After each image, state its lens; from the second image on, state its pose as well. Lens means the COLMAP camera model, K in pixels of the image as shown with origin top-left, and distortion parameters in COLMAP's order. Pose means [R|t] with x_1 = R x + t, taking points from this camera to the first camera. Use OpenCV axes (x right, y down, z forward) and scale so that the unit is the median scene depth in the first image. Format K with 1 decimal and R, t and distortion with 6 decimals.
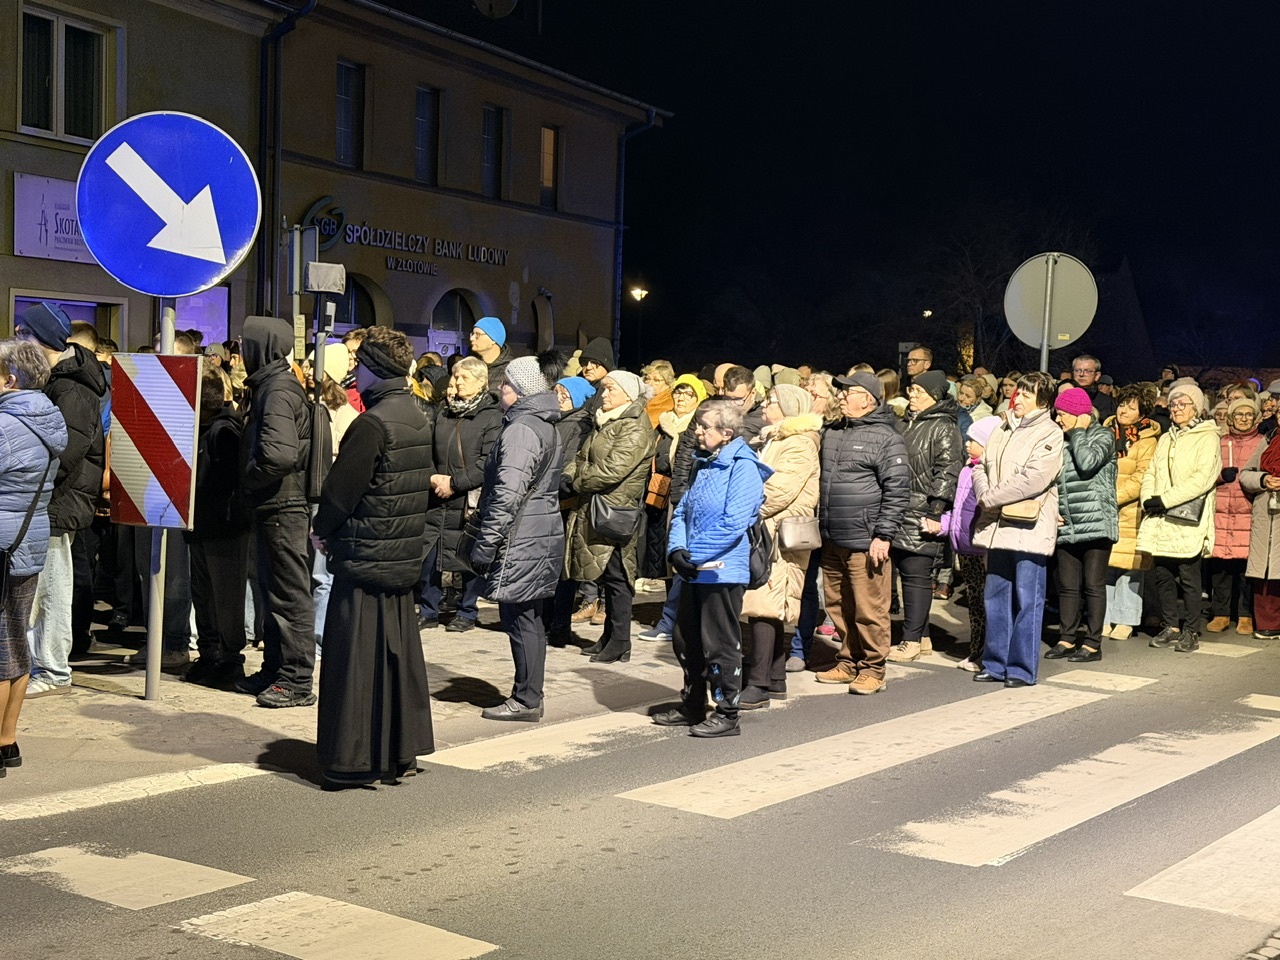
lens RADIAL K [[2054.9, 0, 638.5], [0, 2054.9, 481.0], [0, 0, 1]] dist [0.125198, 0.000000]
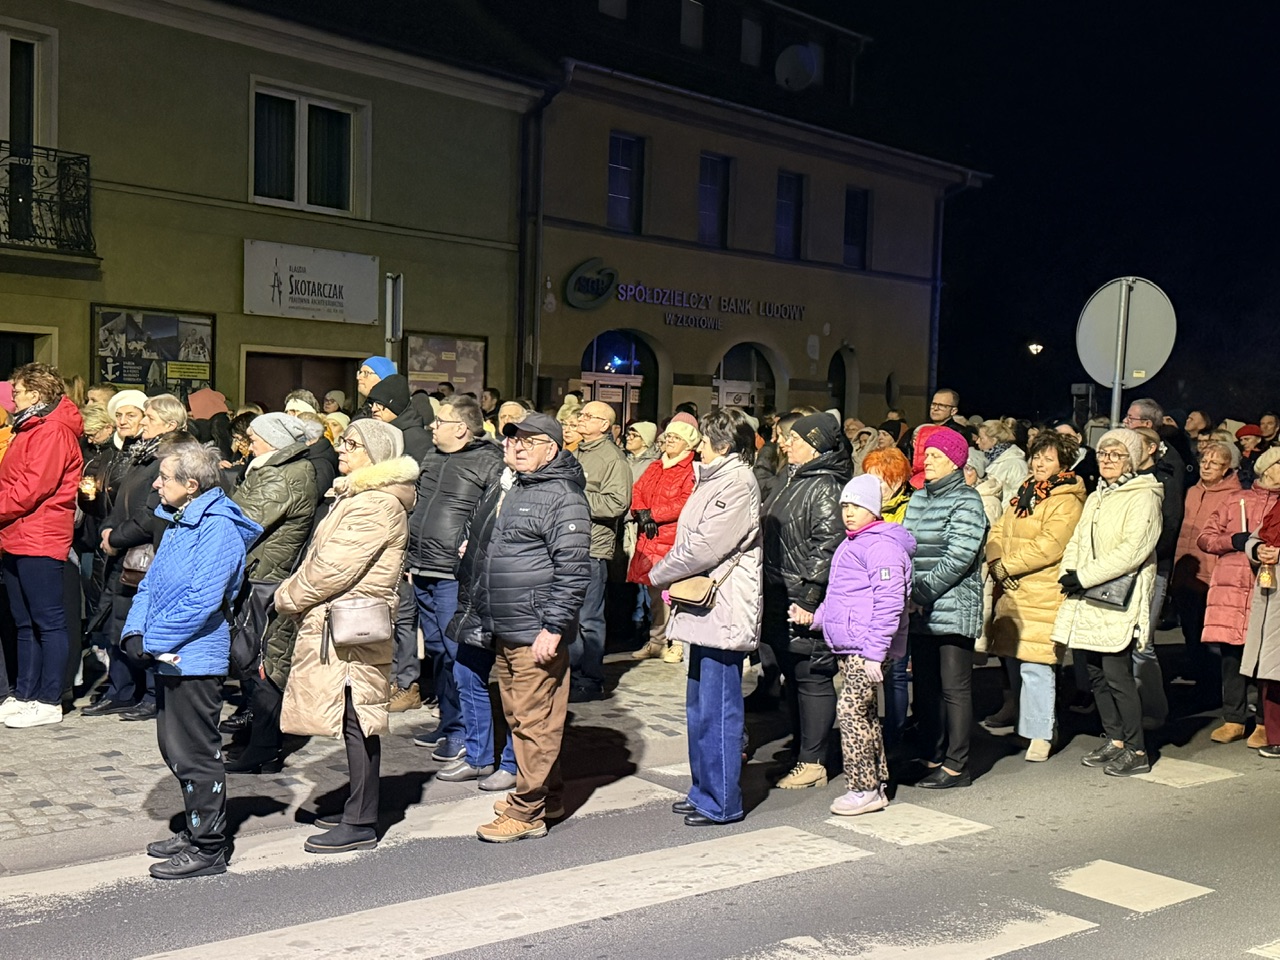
lens RADIAL K [[1715.9, 0, 642.6], [0, 1715.9, 468.7], [0, 0, 1]] dist [0.052153, 0.000000]
pose [[0.960520, 0.005878, -0.278148, 0.203775], [-0.013361, 0.999598, -0.025018, -0.009478], [0.277889, 0.027746, 0.960212, 0.248956]]
